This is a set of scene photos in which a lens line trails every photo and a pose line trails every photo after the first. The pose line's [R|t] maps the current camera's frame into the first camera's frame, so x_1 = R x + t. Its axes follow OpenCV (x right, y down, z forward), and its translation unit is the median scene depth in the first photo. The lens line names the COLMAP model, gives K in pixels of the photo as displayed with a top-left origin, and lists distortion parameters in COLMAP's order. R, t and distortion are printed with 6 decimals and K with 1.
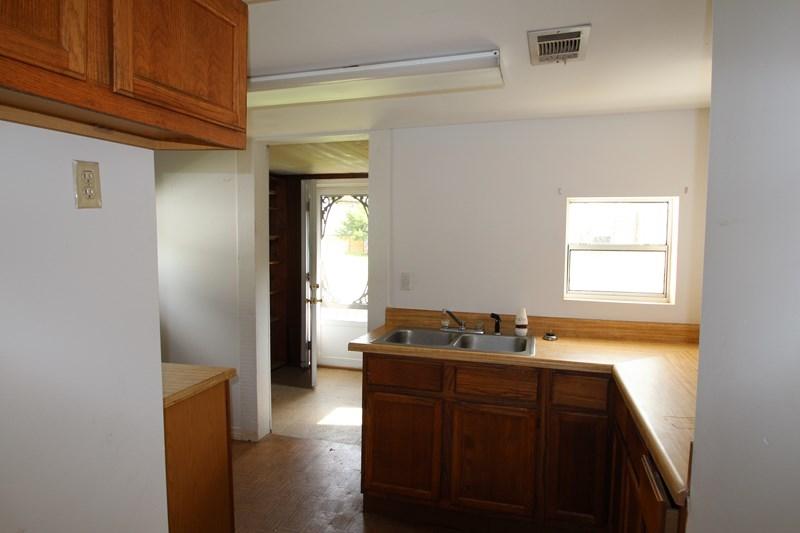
lens RADIAL K [[462.4, 0, 403.3], [0, 462.4, 265.6], [0, 0, 1]] dist [-0.001095, -0.029069]
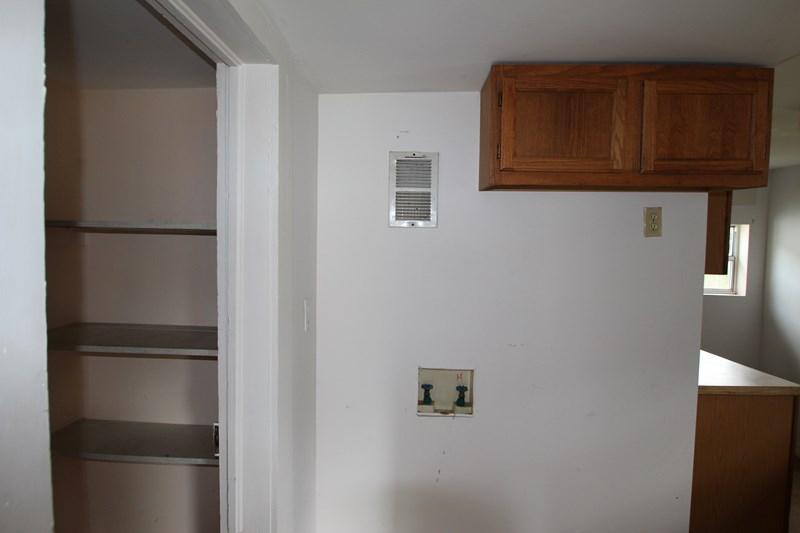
lens RADIAL K [[462.4, 0, 403.3], [0, 462.4, 265.6], [0, 0, 1]] dist [-0.001095, -0.029069]
pose [[0.248295, 0.045096, -0.967634, 0.712468], [-0.086077, 0.995991, 0.024330, 0.011634], [0.964852, 0.077251, 0.251182, -0.250733]]
